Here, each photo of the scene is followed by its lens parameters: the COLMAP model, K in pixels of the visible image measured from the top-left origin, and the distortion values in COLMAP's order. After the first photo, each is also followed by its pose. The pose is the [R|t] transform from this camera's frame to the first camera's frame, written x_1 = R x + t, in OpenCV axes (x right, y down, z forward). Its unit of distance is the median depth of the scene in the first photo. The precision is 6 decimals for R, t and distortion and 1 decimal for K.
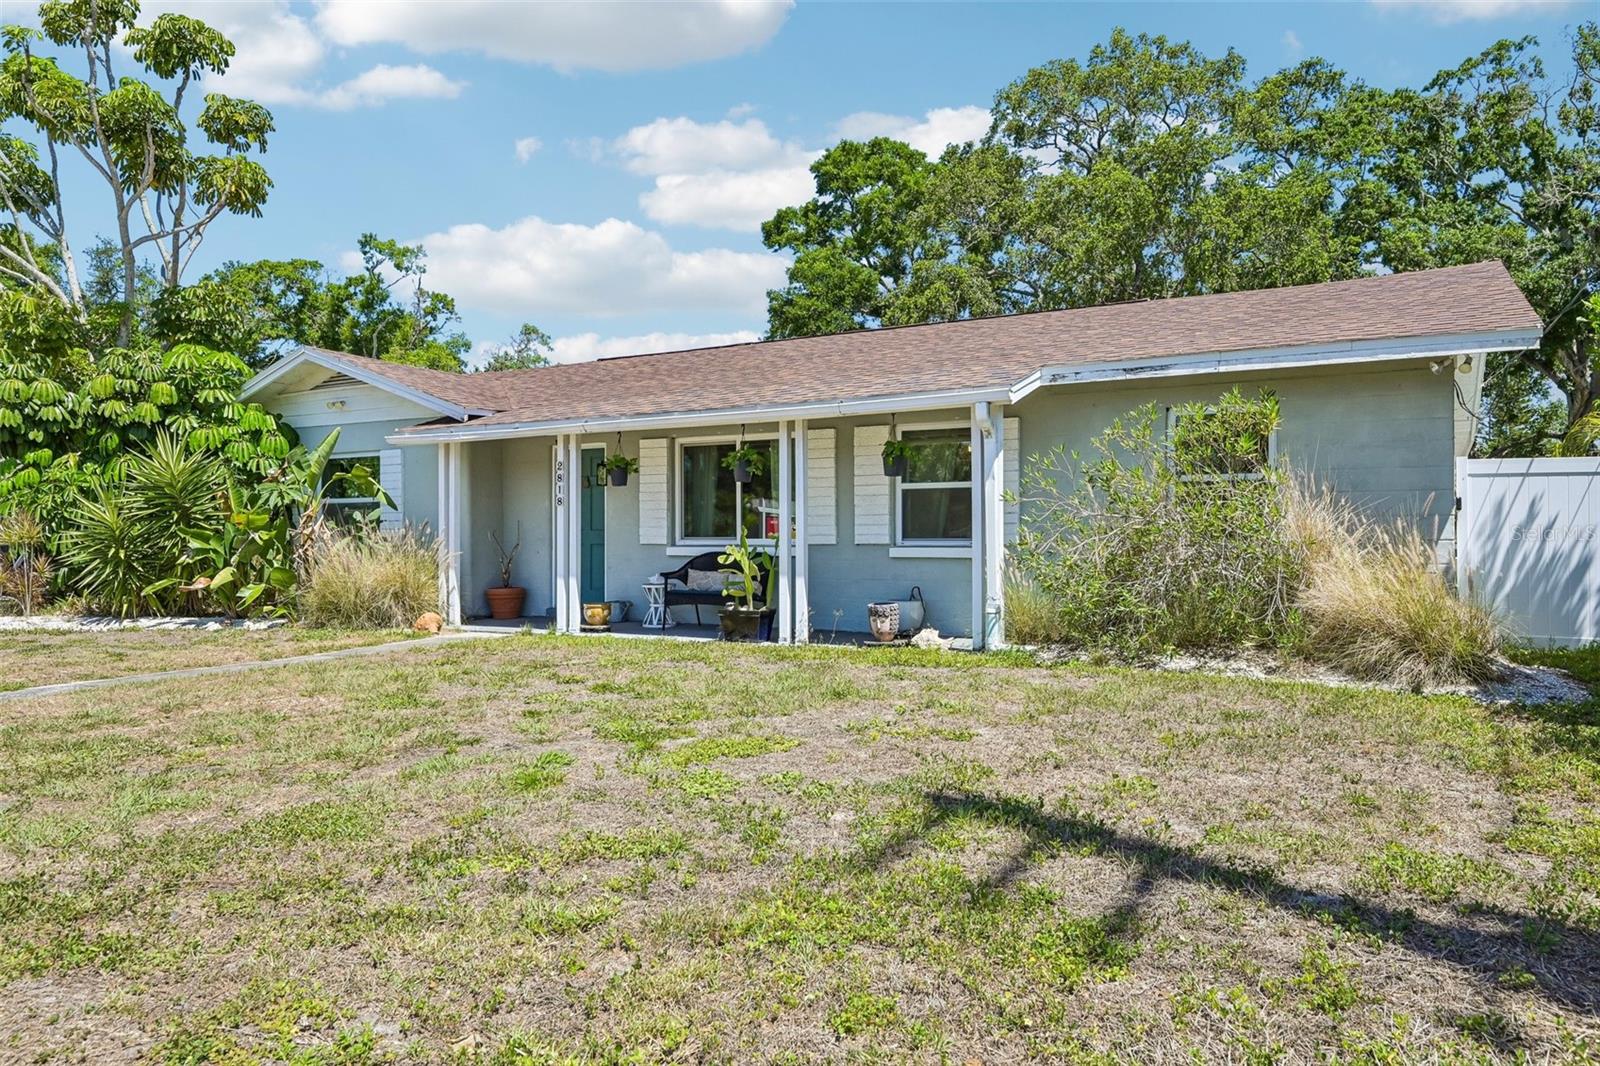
lens RADIAL K [[1016.3, 0, 800.0], [0, 1016.3, 533.0], [0, 0, 1]] dist [-0.004984, 0.001043]
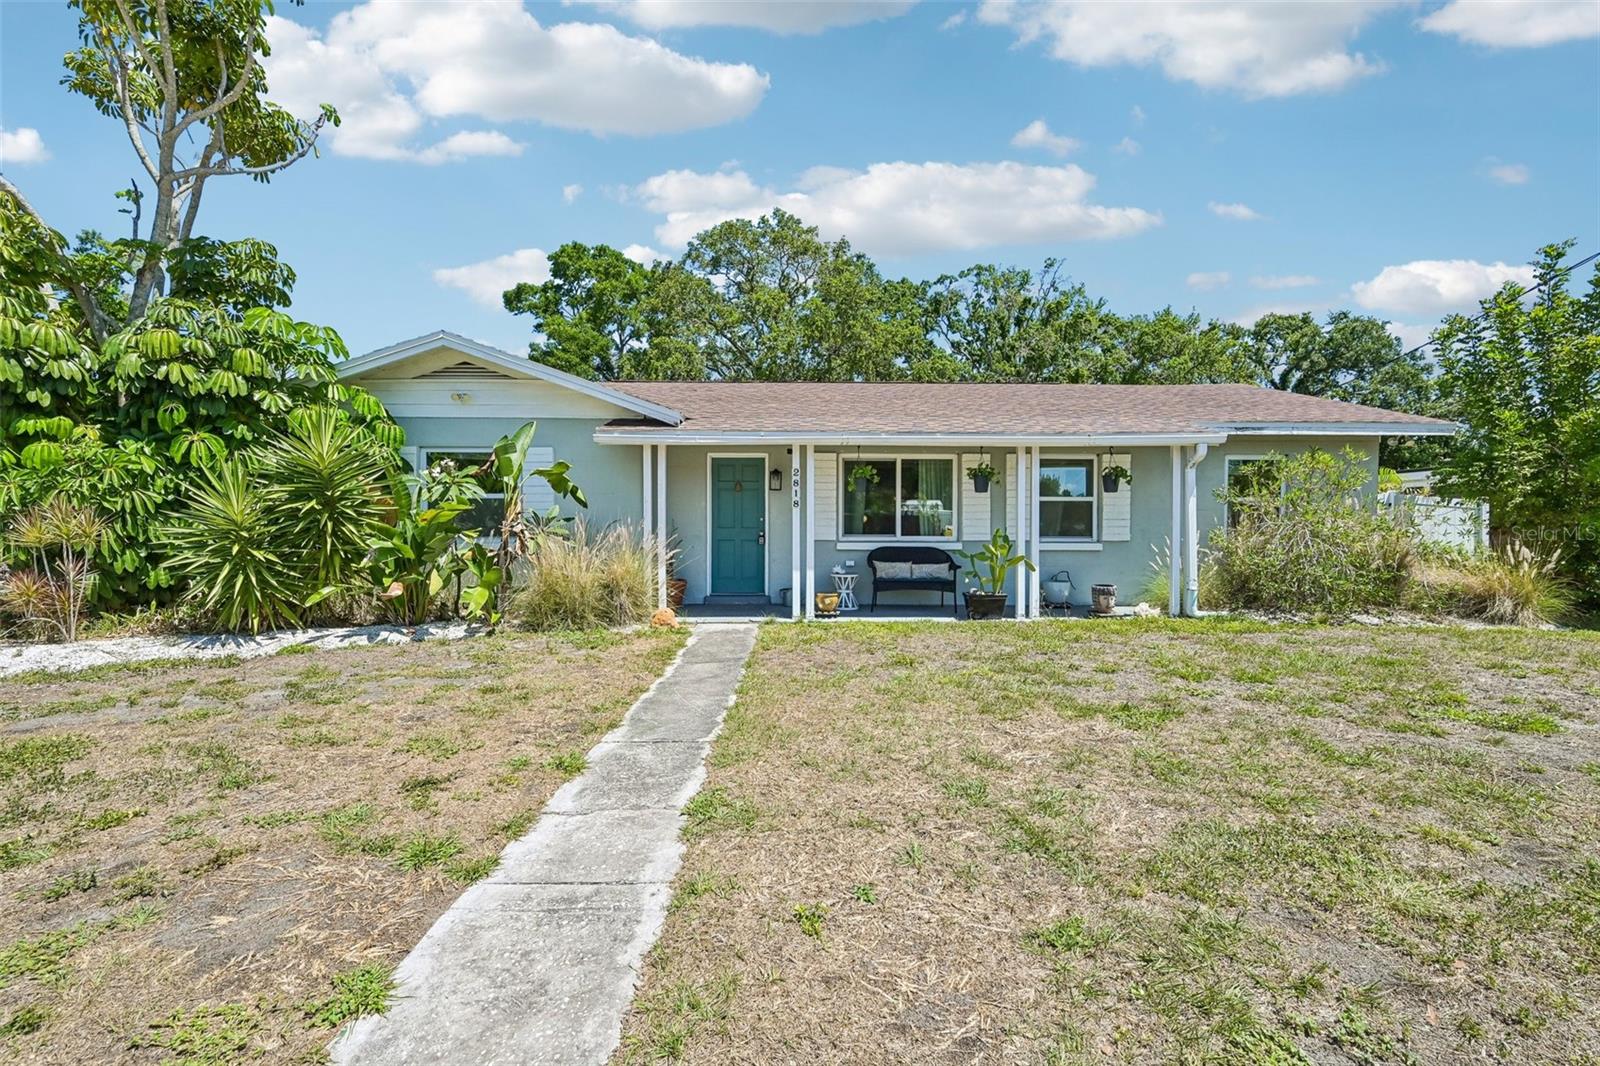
lens RADIAL K [[647.3, 0, 805.1], [0, 647.3, 537.1], [0, 0, 1]] dist [-0.000443, 0.000106]
pose [[0.873886, -0.002358, 0.486124, -0.493930], [-0.006694, 0.999835, 0.016885, -0.005484], [-0.486084, -0.018009, 0.873726, 0.311792]]
